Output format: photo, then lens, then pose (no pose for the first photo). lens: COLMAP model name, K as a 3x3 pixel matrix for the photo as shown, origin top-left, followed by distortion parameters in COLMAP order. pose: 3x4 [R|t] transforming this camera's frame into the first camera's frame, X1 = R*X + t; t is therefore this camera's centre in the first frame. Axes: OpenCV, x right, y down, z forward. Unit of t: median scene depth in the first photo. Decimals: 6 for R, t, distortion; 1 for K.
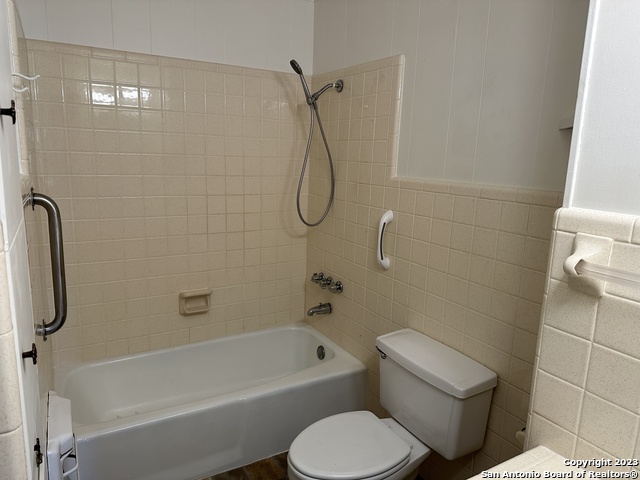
lens RADIAL K [[444.9, 0, 320.0], [0, 444.9, 240.0], [0, 0, 1]] dist [0.080567, -0.000234]
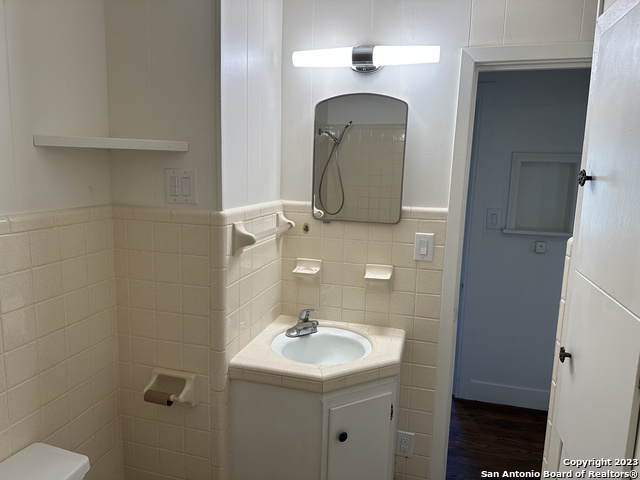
lens RADIAL K [[444.9, 0, 320.0], [0, 444.9, 240.0], [0, 0, 1]] dist [0.080567, -0.000234]
pose [[-0.698719, -0.165340, 0.696028, -0.745135], [0.093139, 0.943621, 0.317654, -0.410148], [-0.709308, 0.286778, -0.643926, 1.681310]]
